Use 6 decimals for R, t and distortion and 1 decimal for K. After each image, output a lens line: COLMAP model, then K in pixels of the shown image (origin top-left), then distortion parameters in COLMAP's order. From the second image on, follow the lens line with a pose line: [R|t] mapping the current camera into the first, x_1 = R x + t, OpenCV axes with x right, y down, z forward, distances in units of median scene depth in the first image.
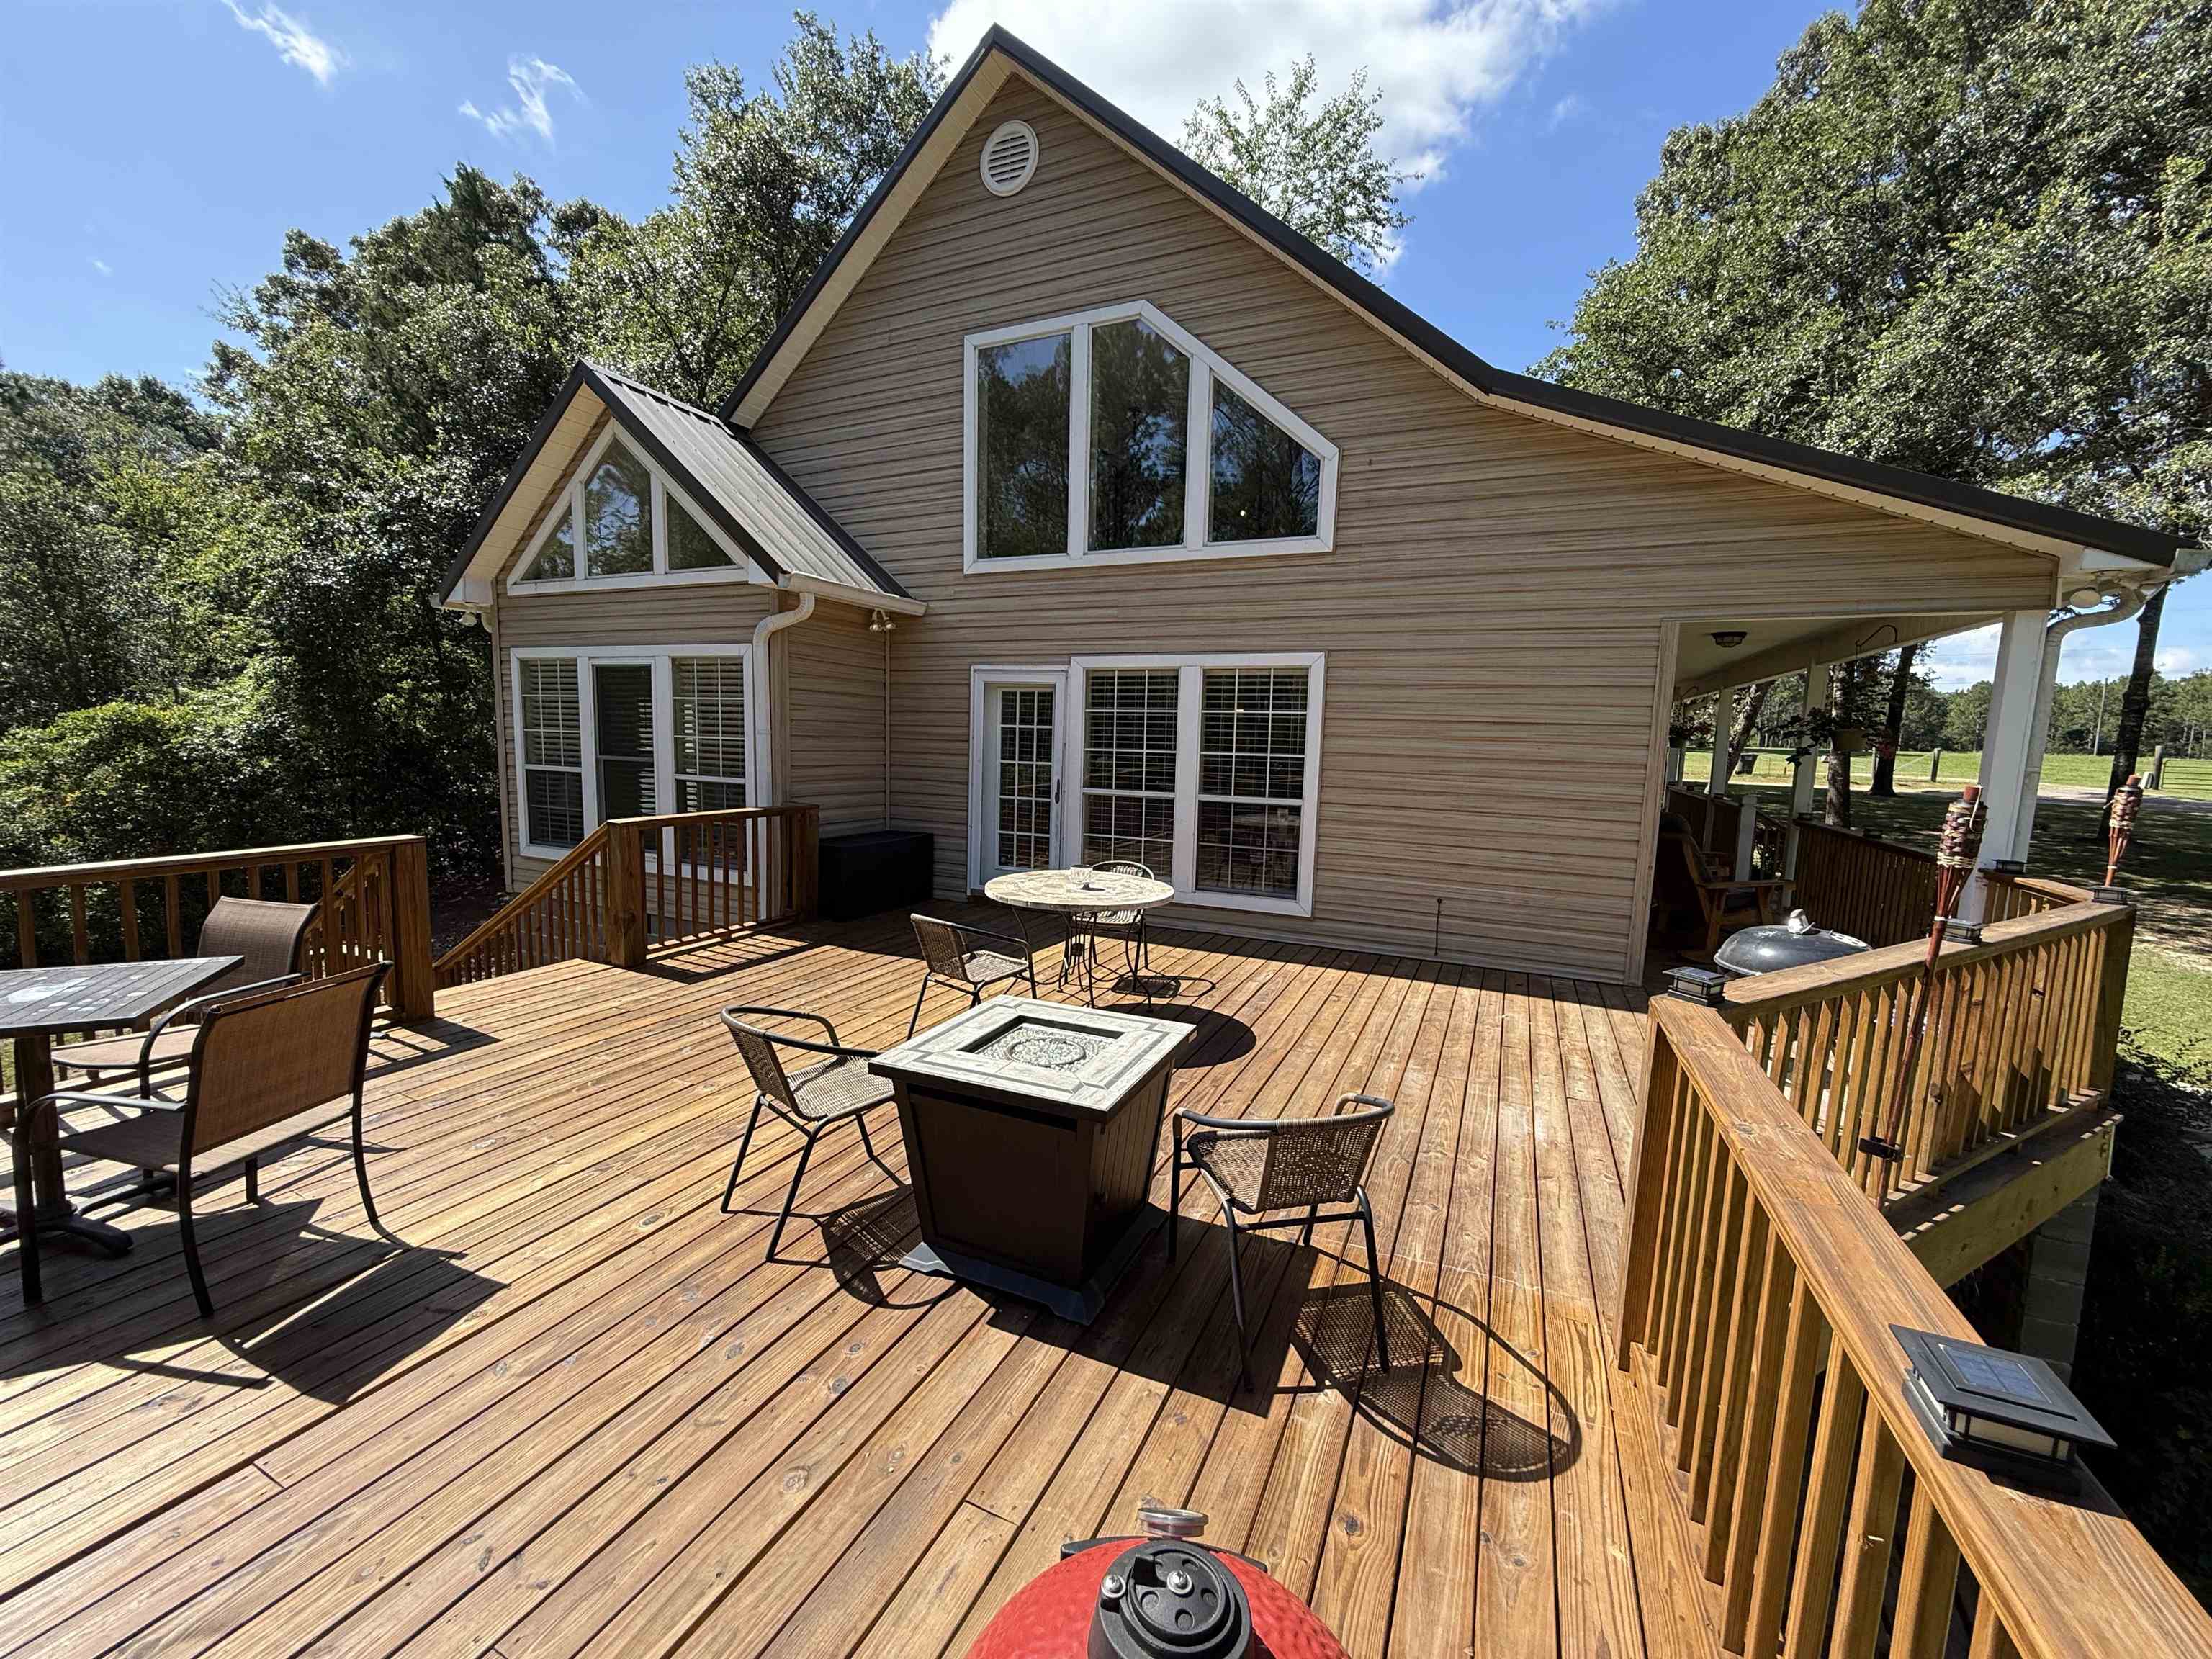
lens RADIAL K [[882.4, 0, 1102.0], [0, 882.4, 833.1], [0, 0, 1]] dist [-0.000303, -0.000111]
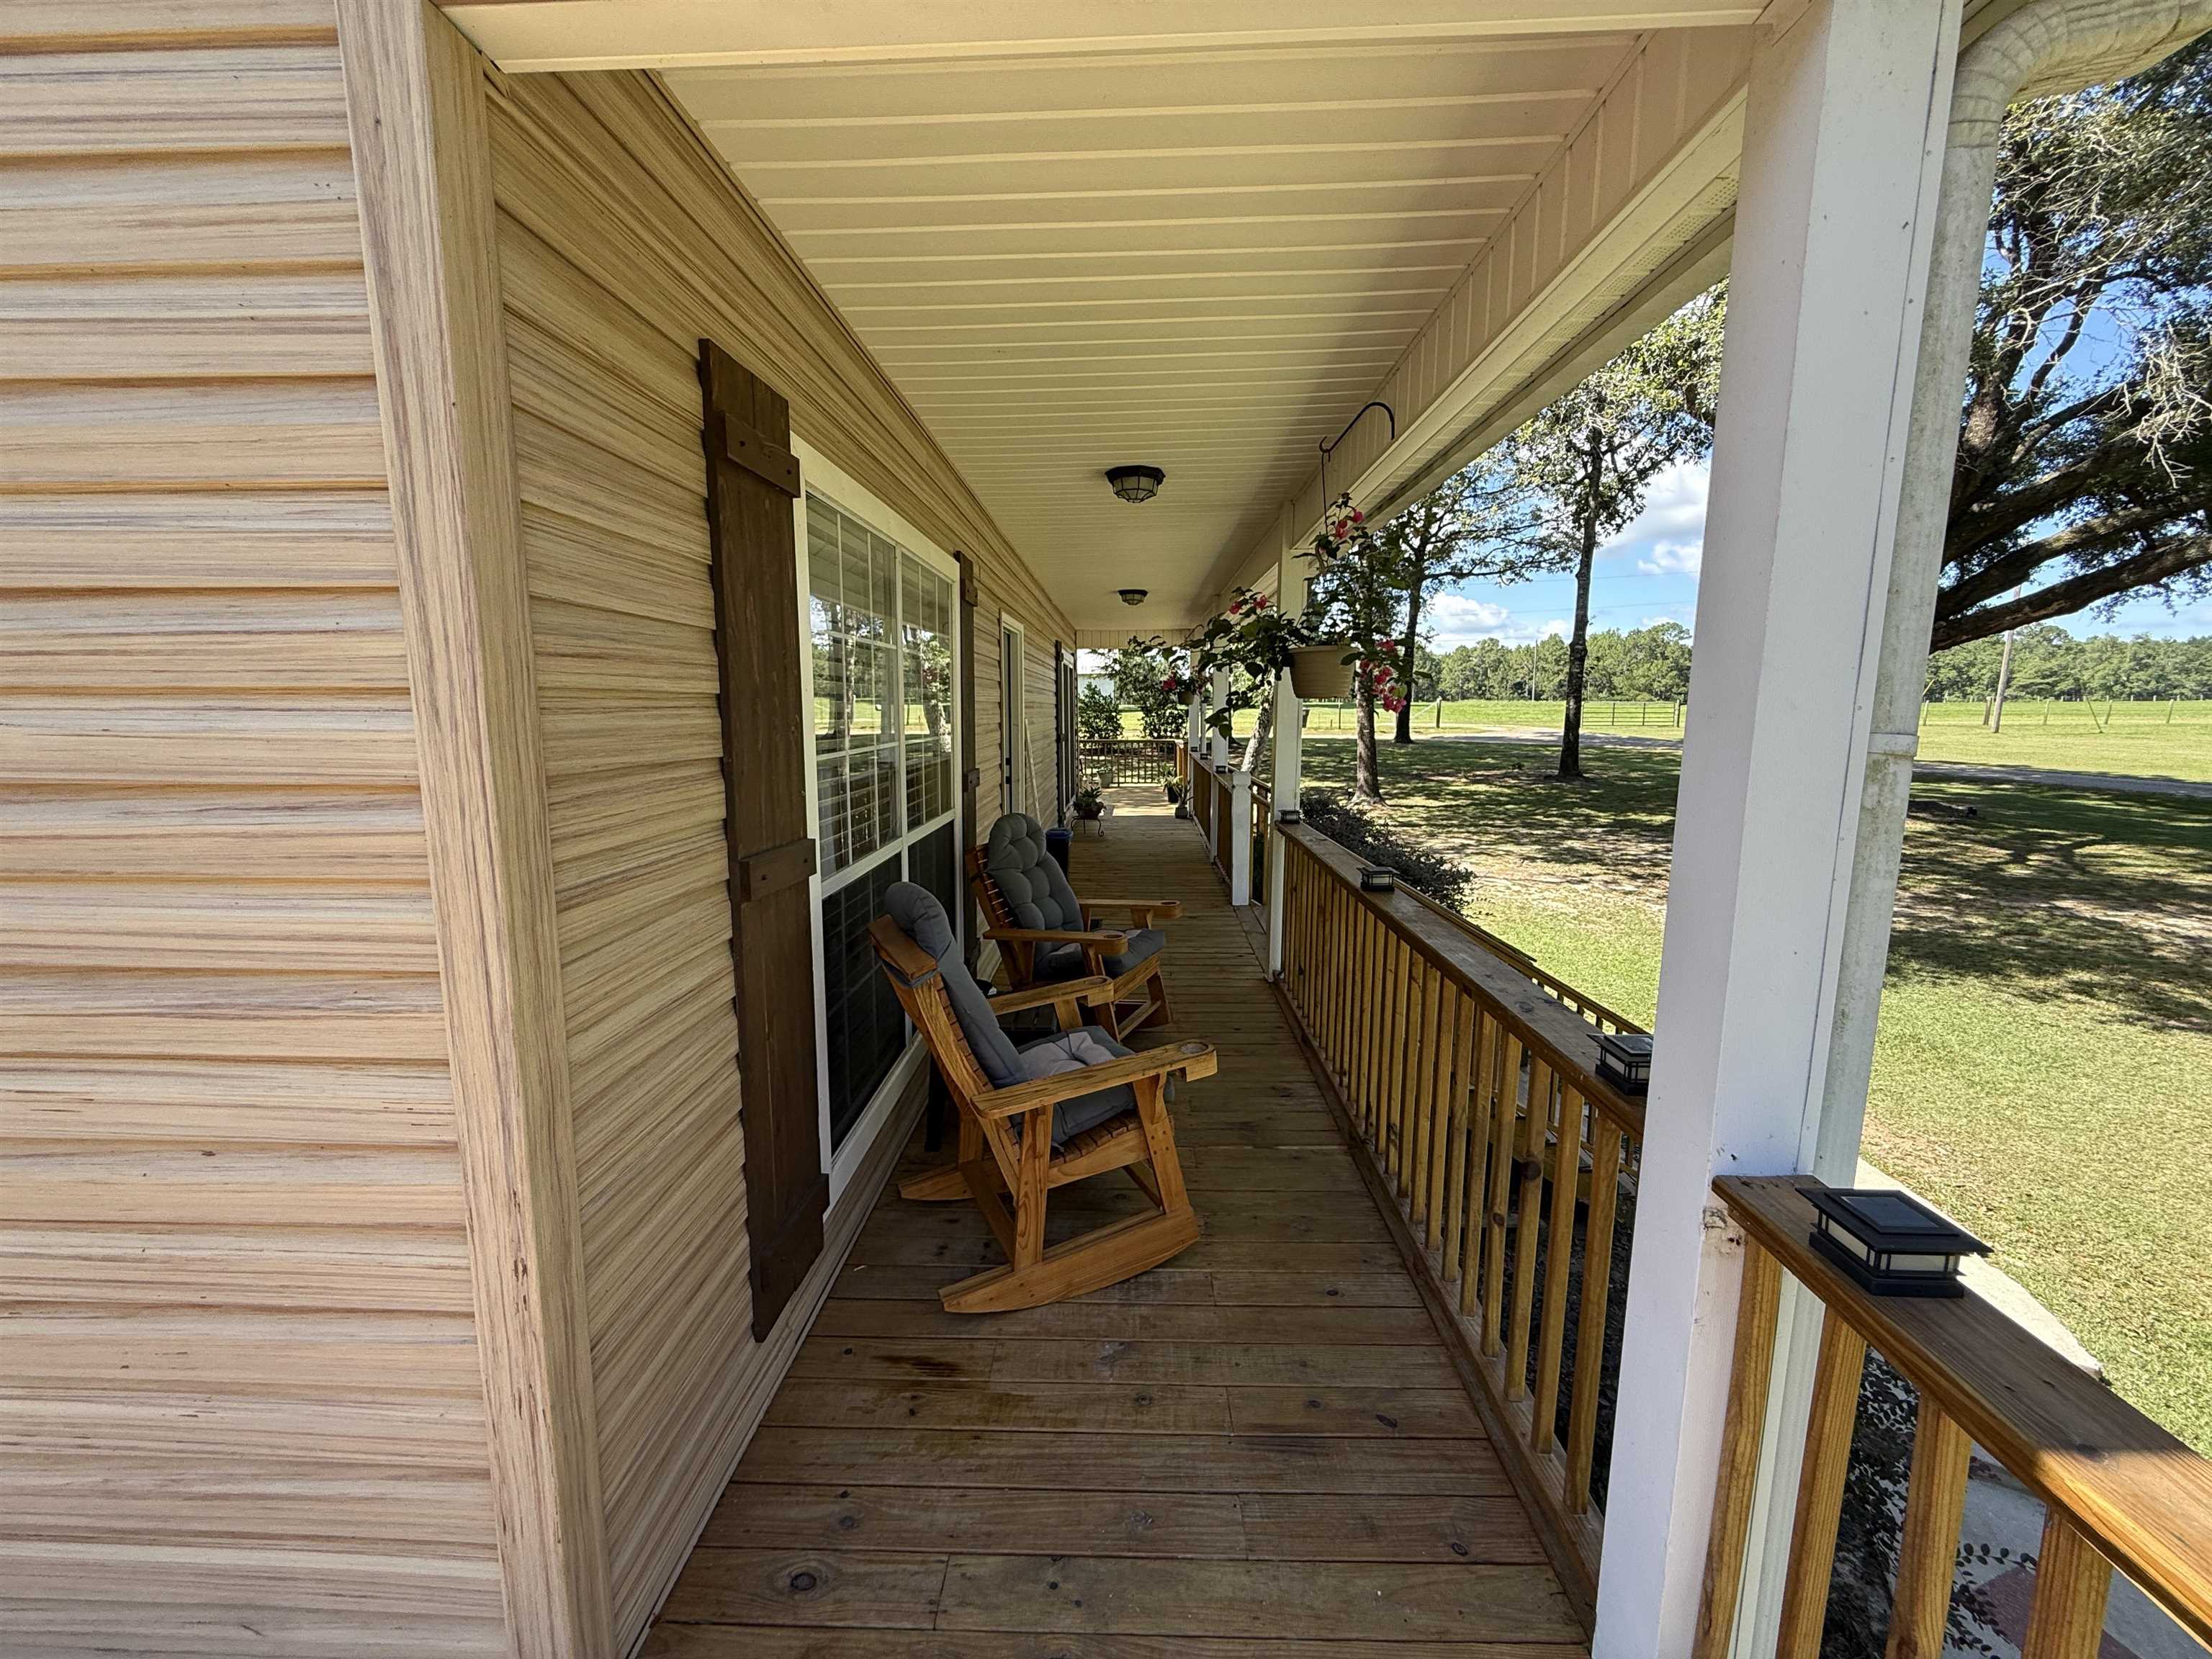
lens RADIAL K [[882.4, 0, 1102.0], [0, 882.4, 828.7], [0, 0, 1]] dist [-0.000303, -0.000111]
pose [[0.921527, -0.082949, 0.379352, 0.163679], [0.071751, 0.996470, 0.043590, -0.015683], [-0.381628, -0.012950, 0.924225, 0.181500]]
